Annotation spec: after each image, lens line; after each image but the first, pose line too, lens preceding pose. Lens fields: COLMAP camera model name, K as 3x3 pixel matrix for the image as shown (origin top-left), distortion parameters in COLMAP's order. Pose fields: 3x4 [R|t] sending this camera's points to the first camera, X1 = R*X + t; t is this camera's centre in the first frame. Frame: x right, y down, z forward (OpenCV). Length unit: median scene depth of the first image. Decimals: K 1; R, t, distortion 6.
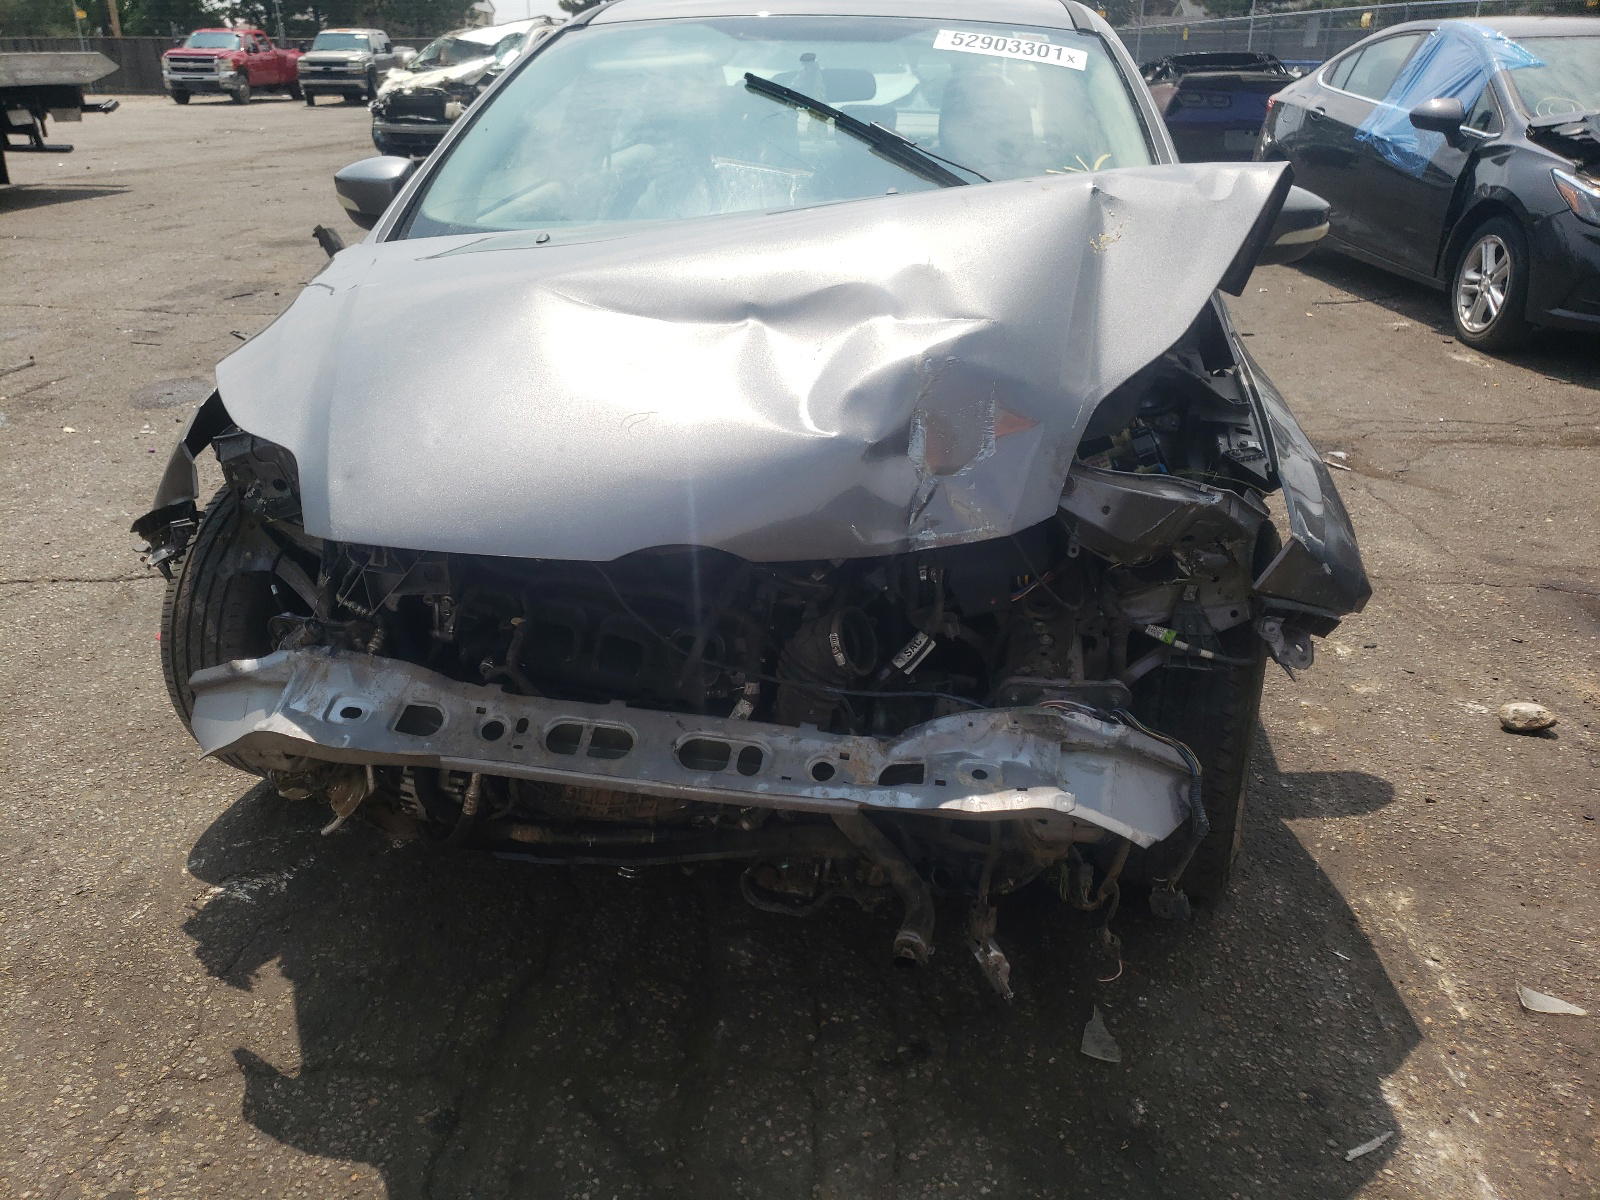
lens RADIAL K [[1307.1, 0, 793.1], [0, 1307.1, 597.2], [0, 0, 1]] dist [0.002967, 0.025118]
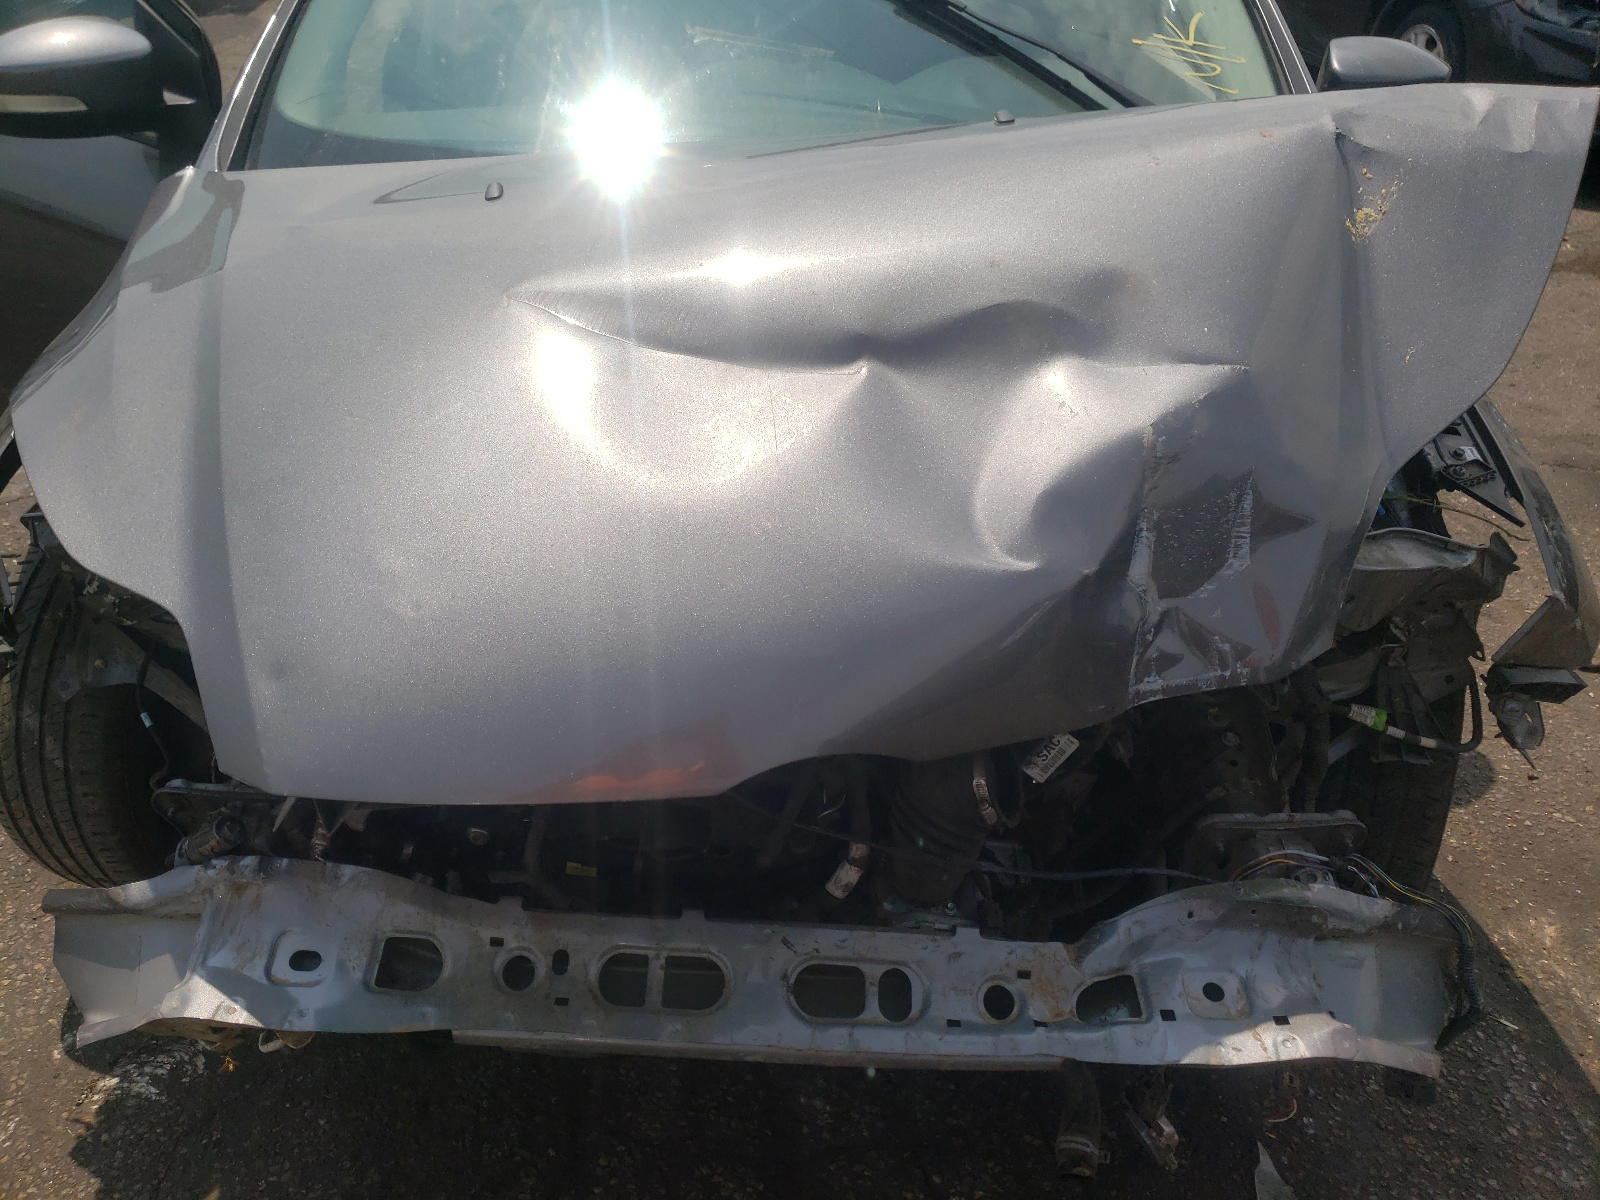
lens RADIAL K [[1307.1, 0, 805.0], [0, 1307.1, 596.7], [0, 0, 1]] dist [0.002967, 0.025118]
pose [[0.990848, -0.065605, 0.117963, -0.134698], [0.045687, 0.985359, 0.164258, -0.184695], [-0.127012, -0.157365, 0.979339, 0.299112]]
